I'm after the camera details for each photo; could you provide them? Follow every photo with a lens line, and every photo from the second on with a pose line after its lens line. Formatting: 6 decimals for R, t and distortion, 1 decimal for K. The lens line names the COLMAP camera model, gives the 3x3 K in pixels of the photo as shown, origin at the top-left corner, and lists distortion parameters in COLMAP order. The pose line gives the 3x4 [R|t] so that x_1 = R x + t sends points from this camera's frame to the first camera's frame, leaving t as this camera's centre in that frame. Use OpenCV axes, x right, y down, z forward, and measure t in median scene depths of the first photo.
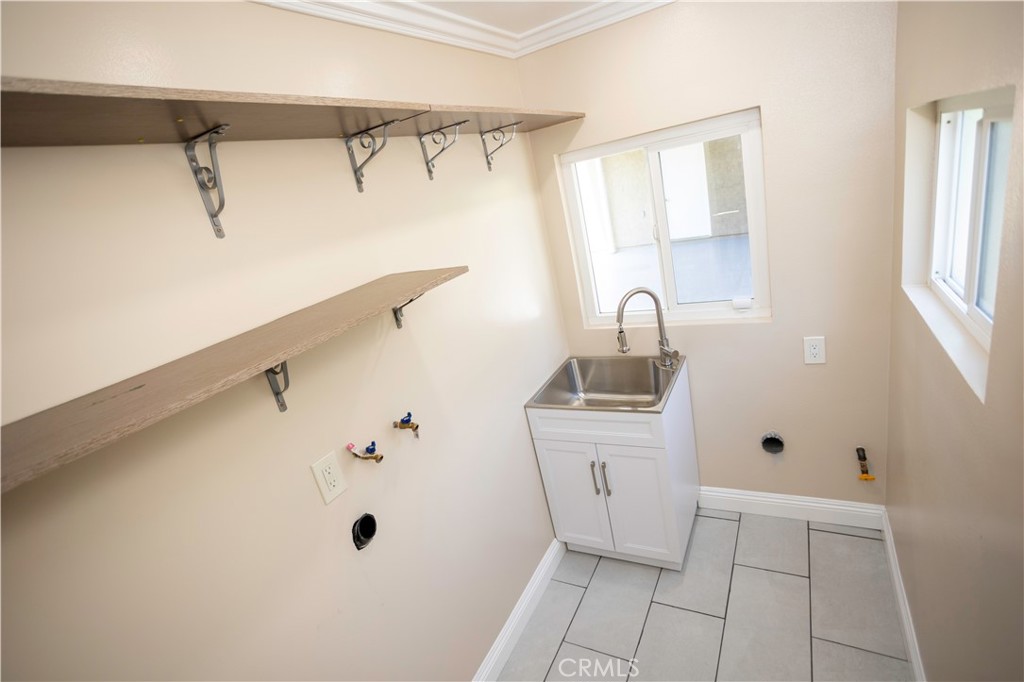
lens RADIAL K [[485.5, 0, 512.8], [0, 485.5, 337.4], [0, 0, 1]] dist [-0.025159, 0.012101]
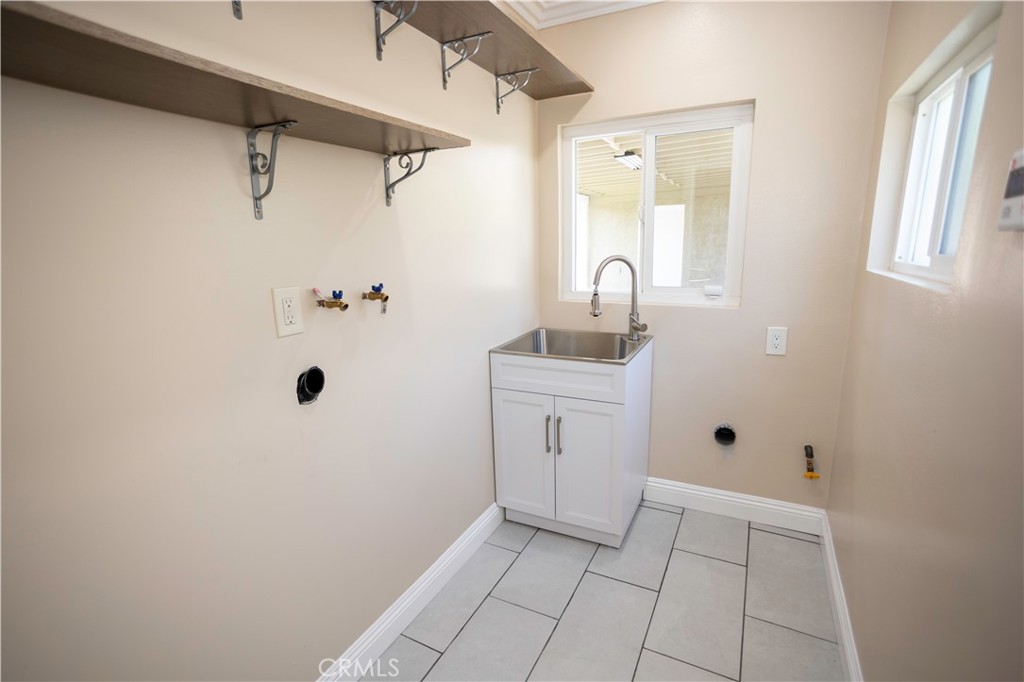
lens RADIAL K [[482.5, 0, 505.6], [0, 482.5, 348.8], [0, 0, 1]] dist [-0.022314, 0.016706]
pose [[0.982543, 0.177117, 0.056907, -0.000169], [-0.170359, 0.979524, -0.107289, 0.246571], [-0.074745, 0.095721, 0.992598, 0.022295]]
